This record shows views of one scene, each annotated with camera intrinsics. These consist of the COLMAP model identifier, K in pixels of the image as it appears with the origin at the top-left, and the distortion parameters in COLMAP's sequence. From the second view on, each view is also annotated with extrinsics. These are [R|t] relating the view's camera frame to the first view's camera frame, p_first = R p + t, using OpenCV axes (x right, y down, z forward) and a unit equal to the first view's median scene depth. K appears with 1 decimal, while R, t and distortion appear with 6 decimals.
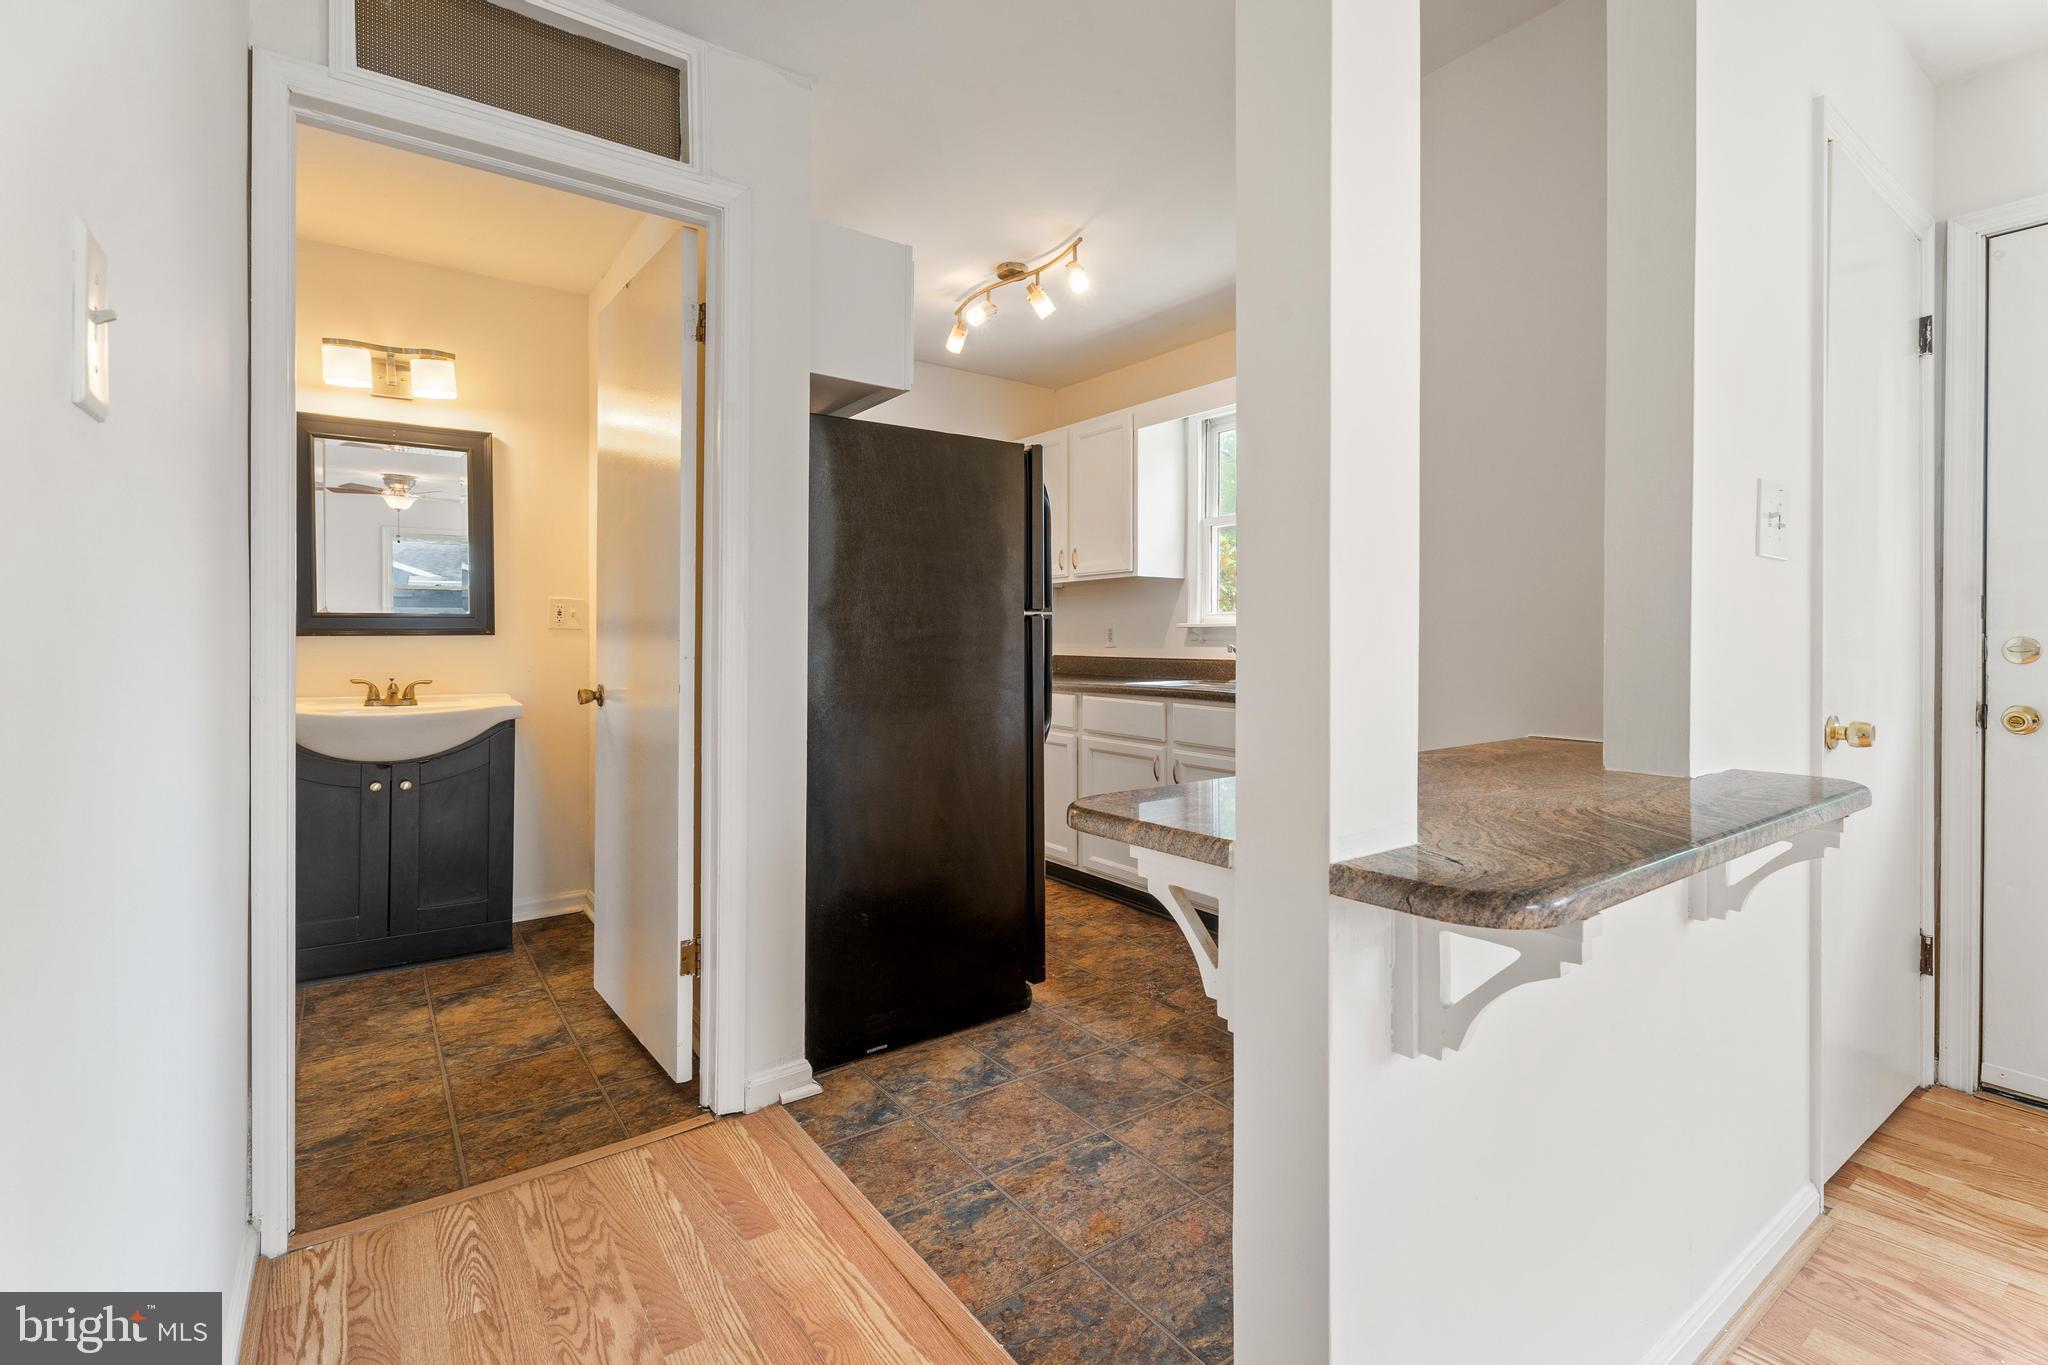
lens RADIAL K [[929.2, 0, 1024.3], [0, 929.2, 646.4], [0, 0, 1]] dist [0.001925, -0.001150]
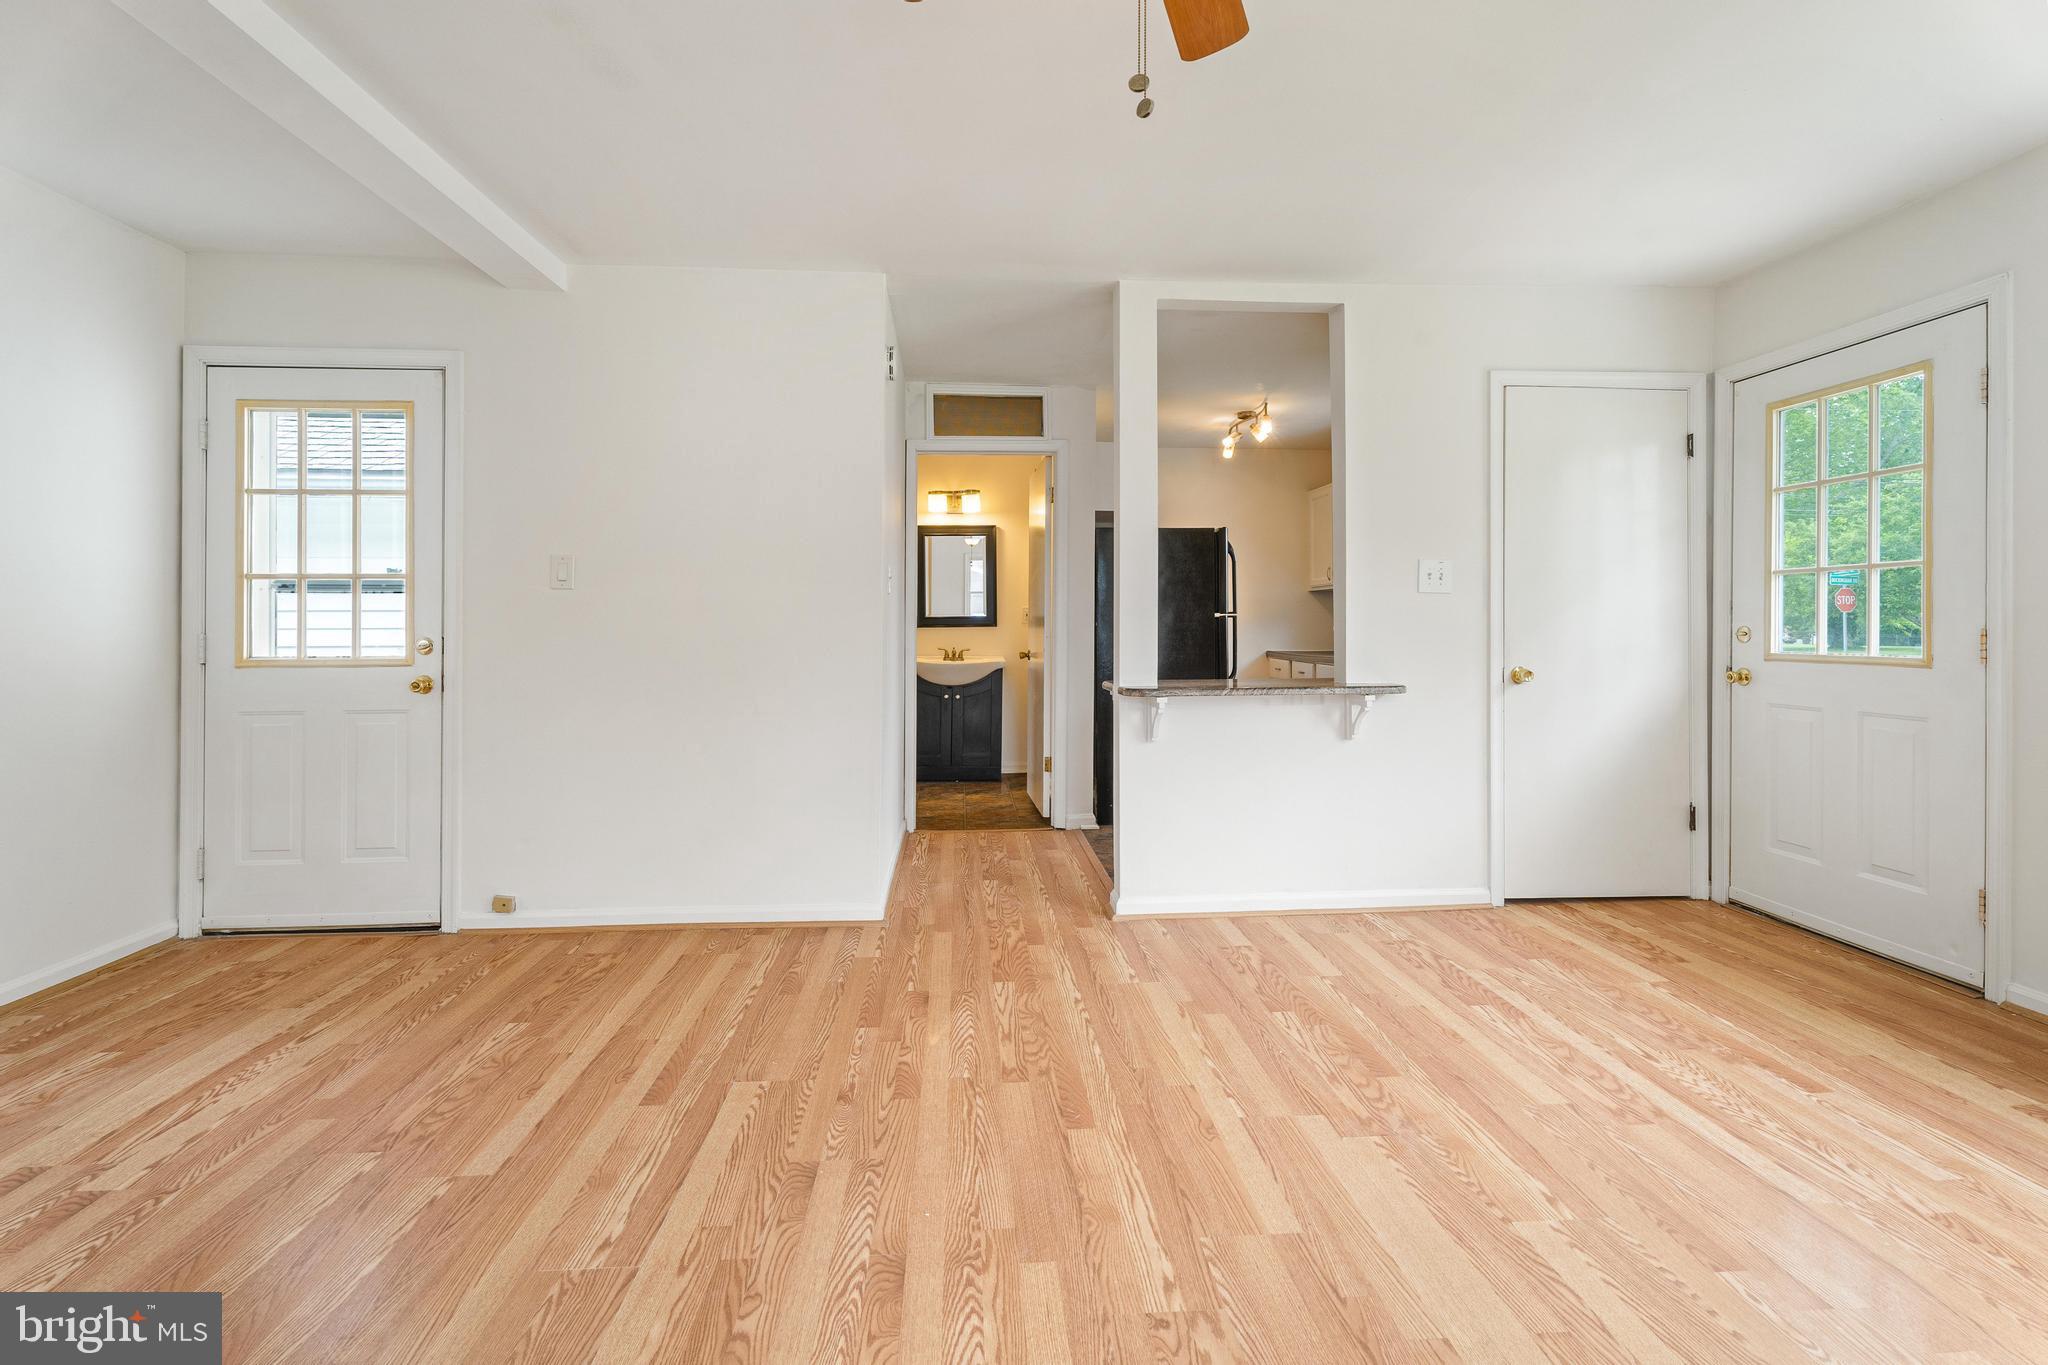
lens RADIAL K [[935.2, 0, 1025.3], [0, 935.2, 625.0], [0, 0, 1]] dist [0.002373, -0.000649]
pose [[0.849602, -0.004303, -0.527406, 0.616806], [-0.000296, 0.999963, -0.008634, 0.001494], [0.527424, 0.007491, 0.849569, -0.767074]]
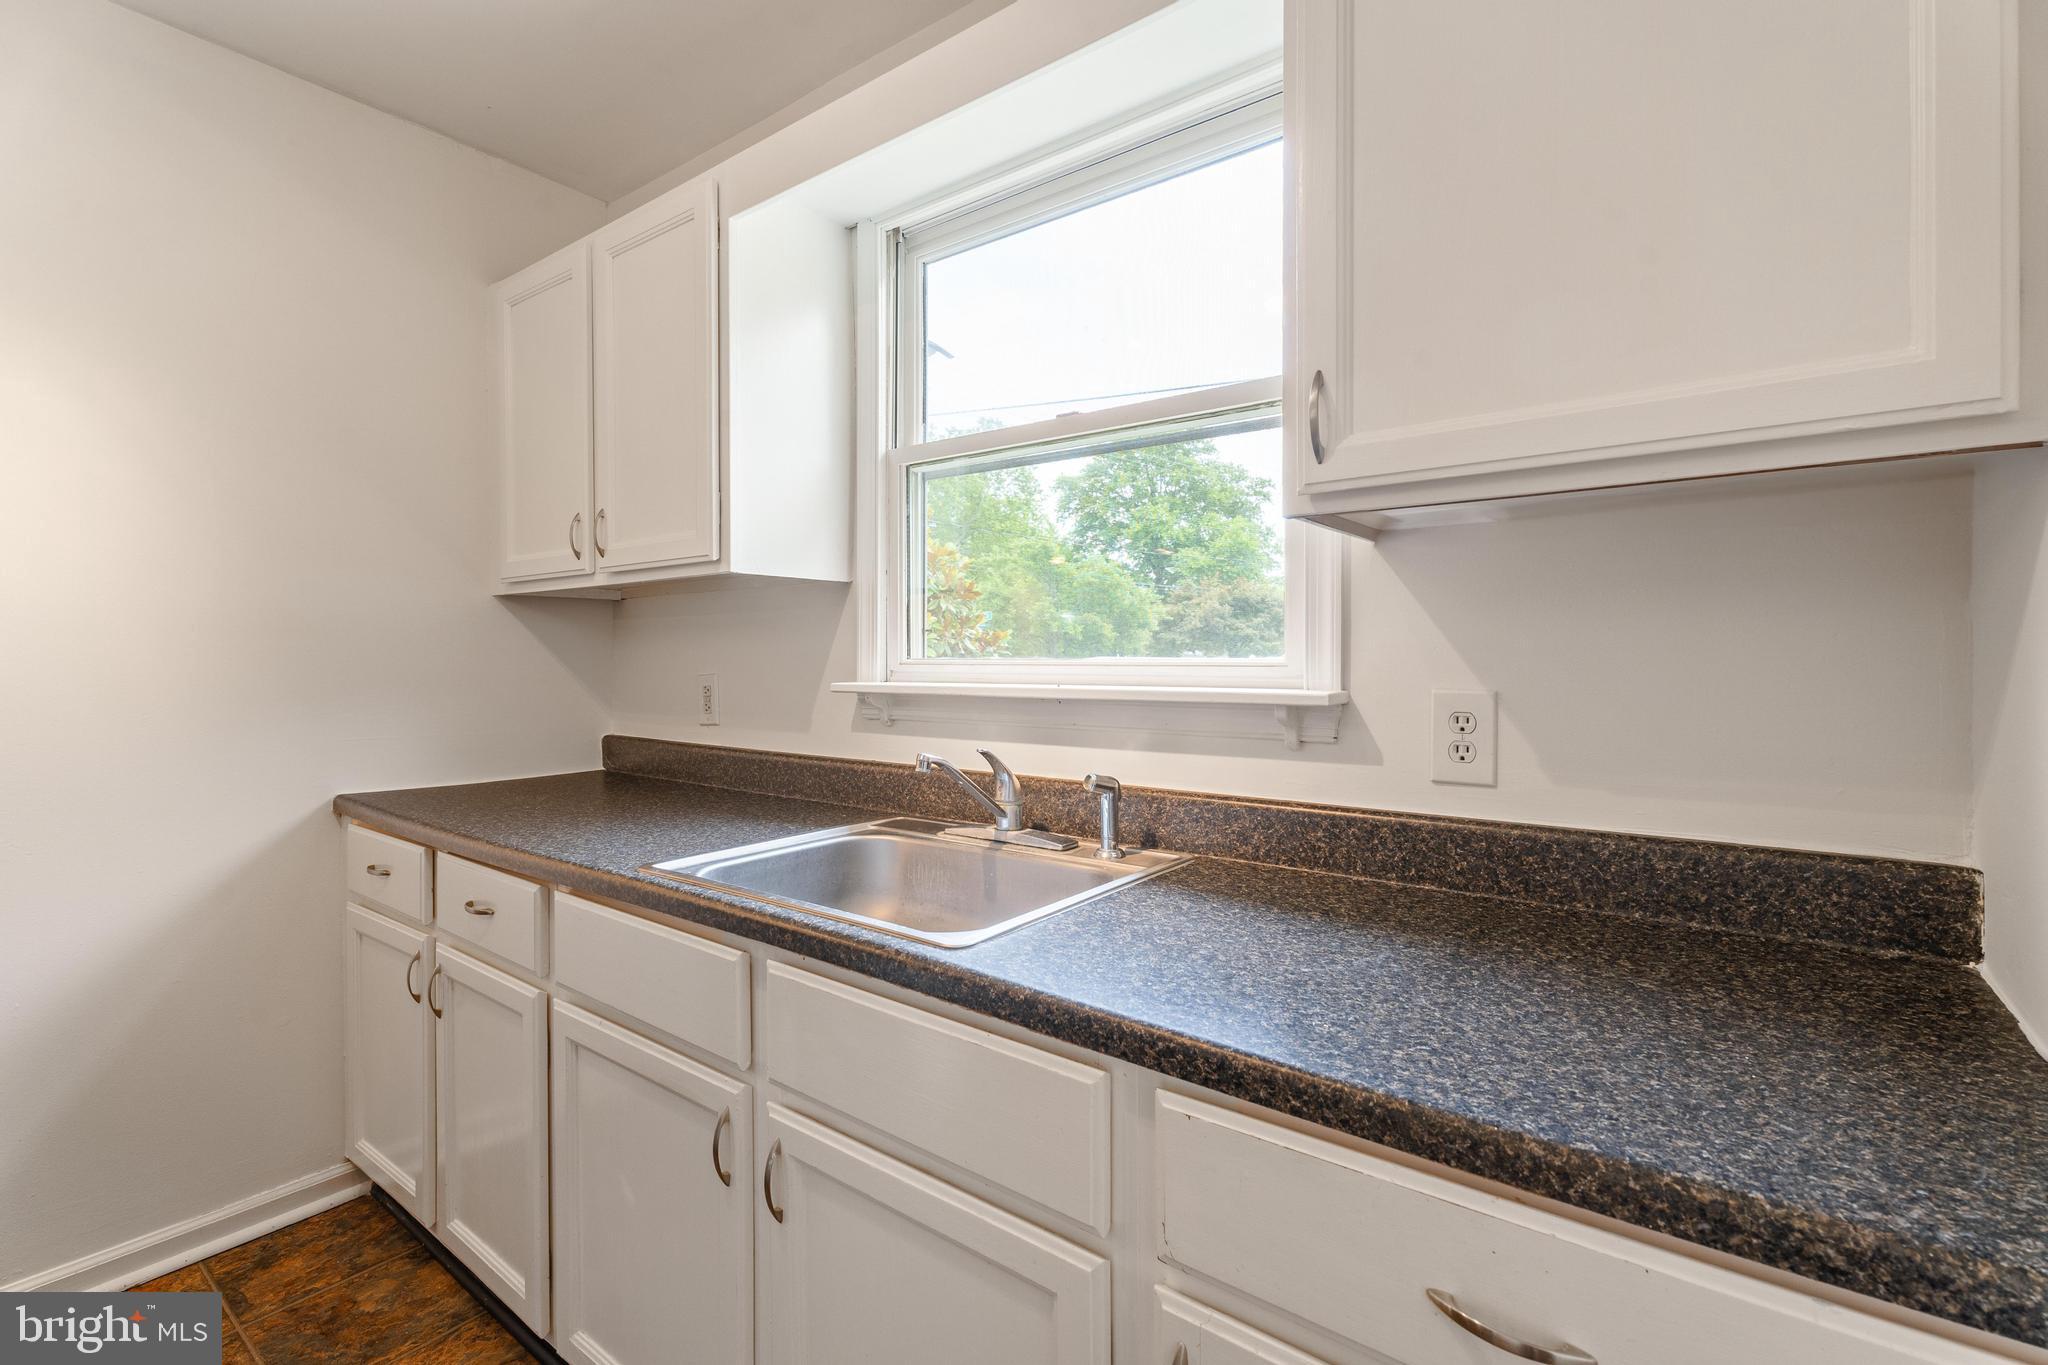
lens RADIAL K [[930.0, 0, 1023.8], [0, 930.0, 657.0], [0, 0, 1]] dist [-0.000798, -0.000222]
pose [[0.960929, -0.001149, 0.276791, 0.181853], [0.003547, 0.999960, -0.008164, -0.046565], [-0.276771, 0.008827, 0.960895, 0.771397]]
